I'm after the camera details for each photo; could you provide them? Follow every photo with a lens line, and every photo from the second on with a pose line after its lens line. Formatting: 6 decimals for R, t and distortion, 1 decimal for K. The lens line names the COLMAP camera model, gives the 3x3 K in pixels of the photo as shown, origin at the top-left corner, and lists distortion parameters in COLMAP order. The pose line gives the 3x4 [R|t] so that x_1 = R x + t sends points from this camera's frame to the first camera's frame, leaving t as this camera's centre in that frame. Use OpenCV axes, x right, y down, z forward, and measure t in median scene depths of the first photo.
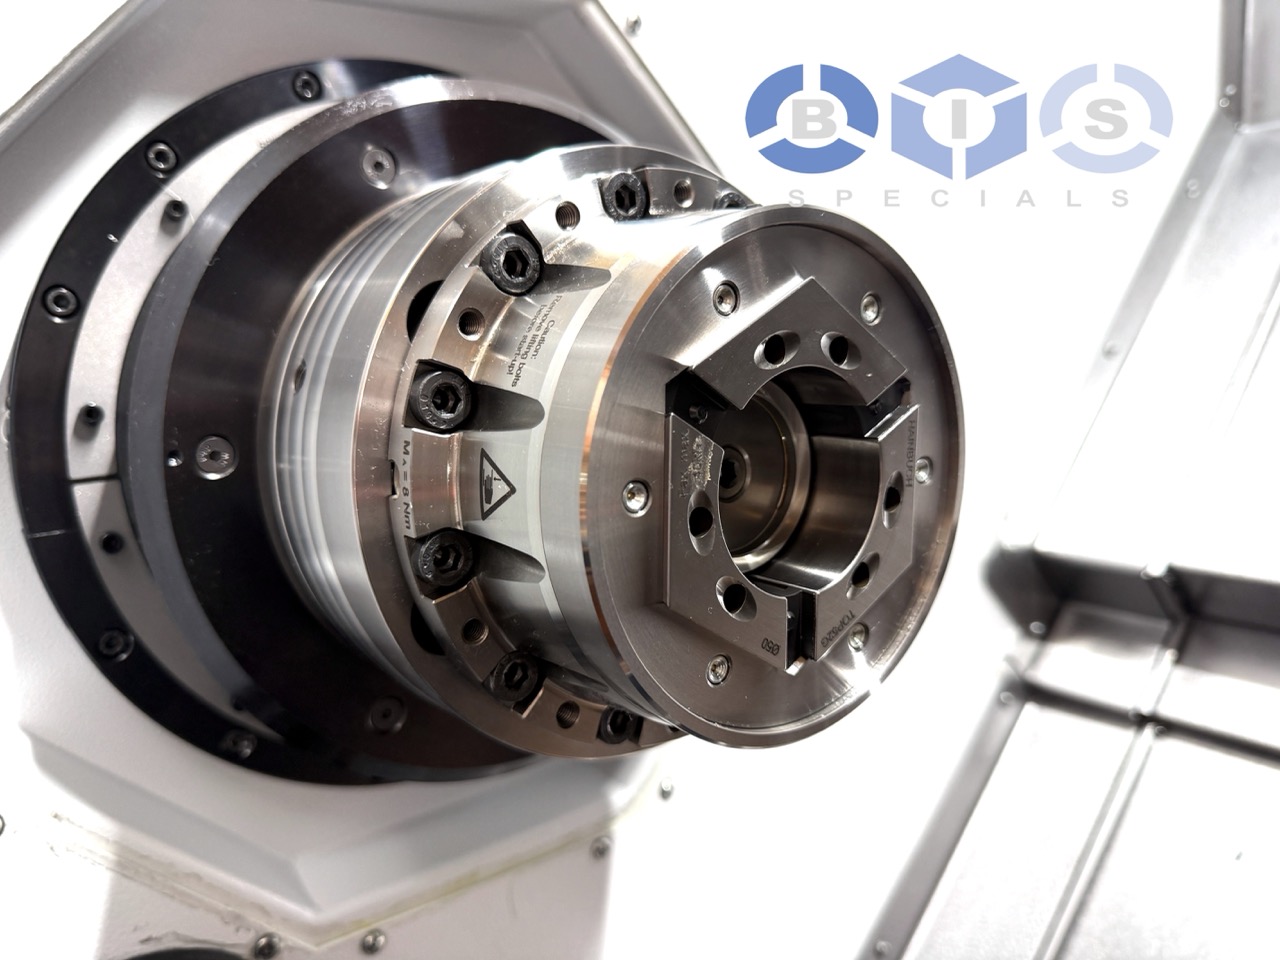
lens RADIAL K [[974.8, 0, 640.0], [0, 974.8, 480.0], [0, 0, 1]] dist [-0.042770, 0.005064]
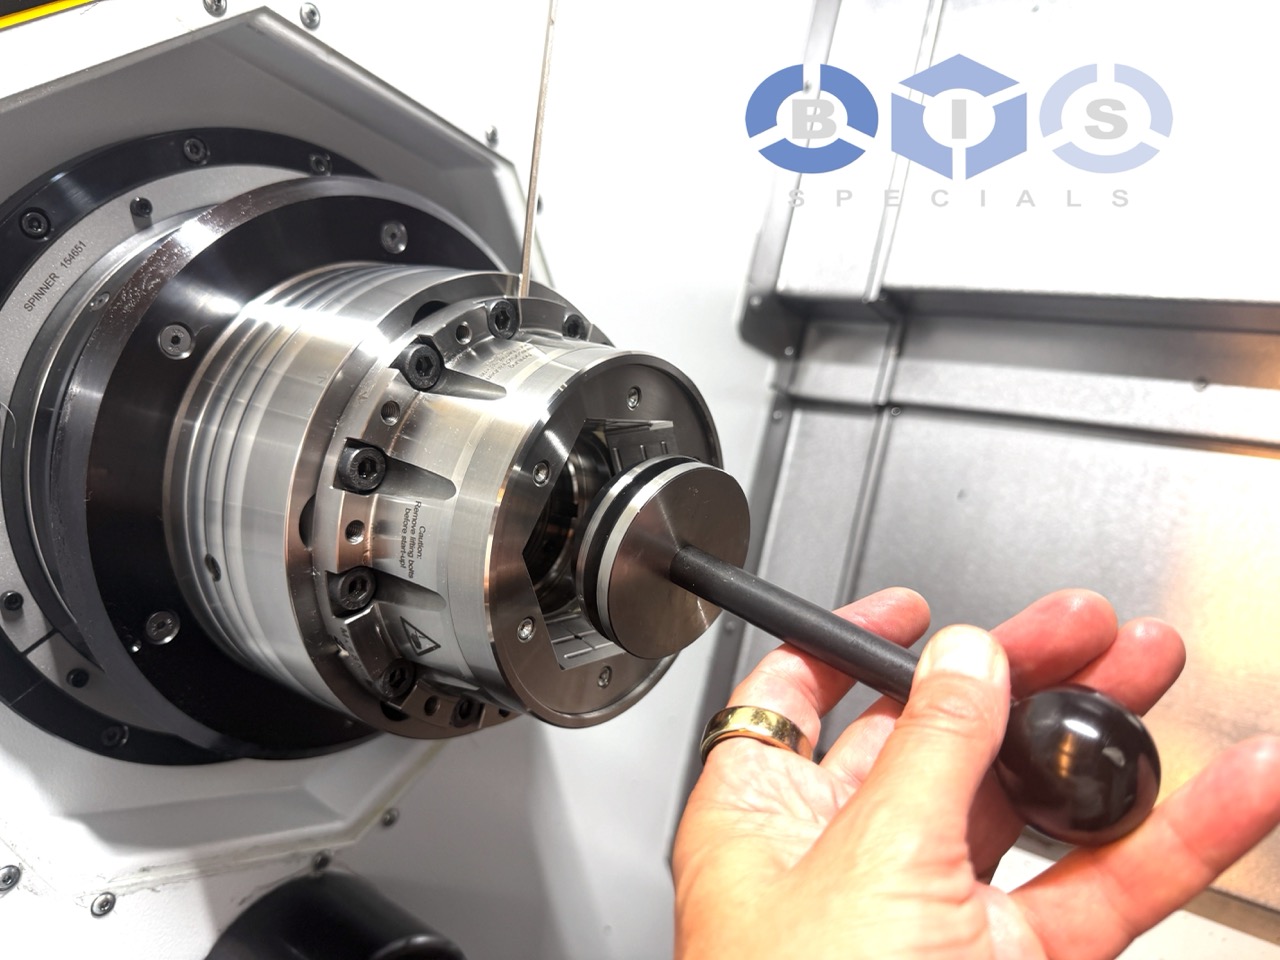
lens RADIAL K [[965.2, 0, 640.0], [0, 965.2, 480.0], [0, 0, 1]] dist [-0.033093, 0.001390]
pose [[0.932385, -0.330285, 0.146866, 0.013054], [0.247850, 0.879921, 0.405351, -0.551579], [-0.263111, -0.341543, 0.902286, -0.205531]]
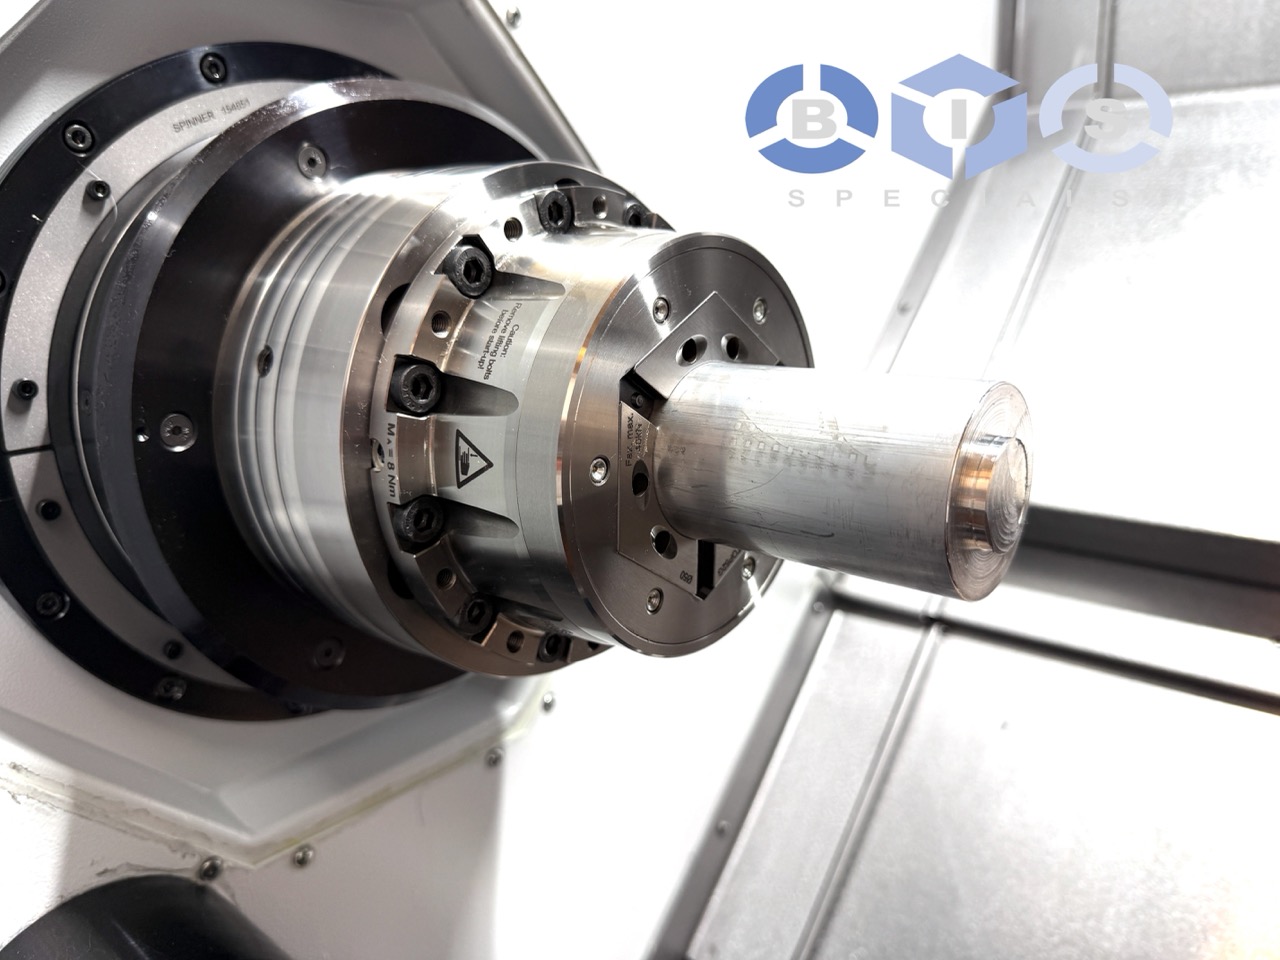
lens RADIAL K [[971.0, 0, 646.4], [0, 971.0, 477.0], [0, 0, 1]] dist [-0.031960, -0.002042]
pose [[0.977249, -0.026680, 0.210412, -0.154948], [0.011255, 0.997183, 0.074165, -0.049749], [-0.211798, -0.070109, 0.974796, -0.192712]]
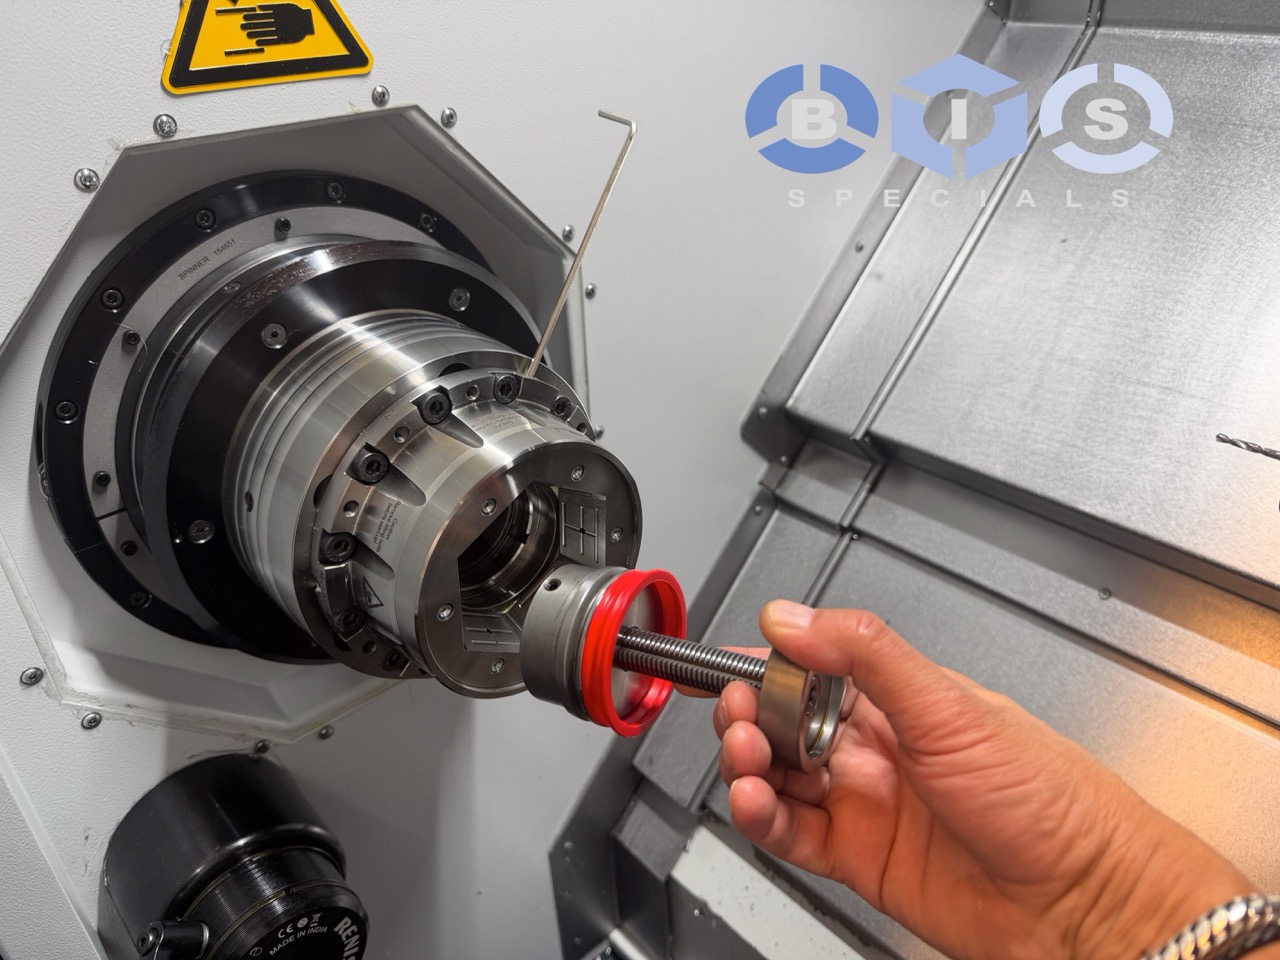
lens RADIAL K [[953.1, 0, 640.3], [0, 953.1, 471.6], [0, 0, 1]] dist [0.009919, -0.045834]
pose [[0.994844, -0.034407, 0.095404, 0.167964], [-0.001923, 0.934123, 0.356945, -0.733706], [-0.101401, -0.355288, 0.929241, -0.589283]]
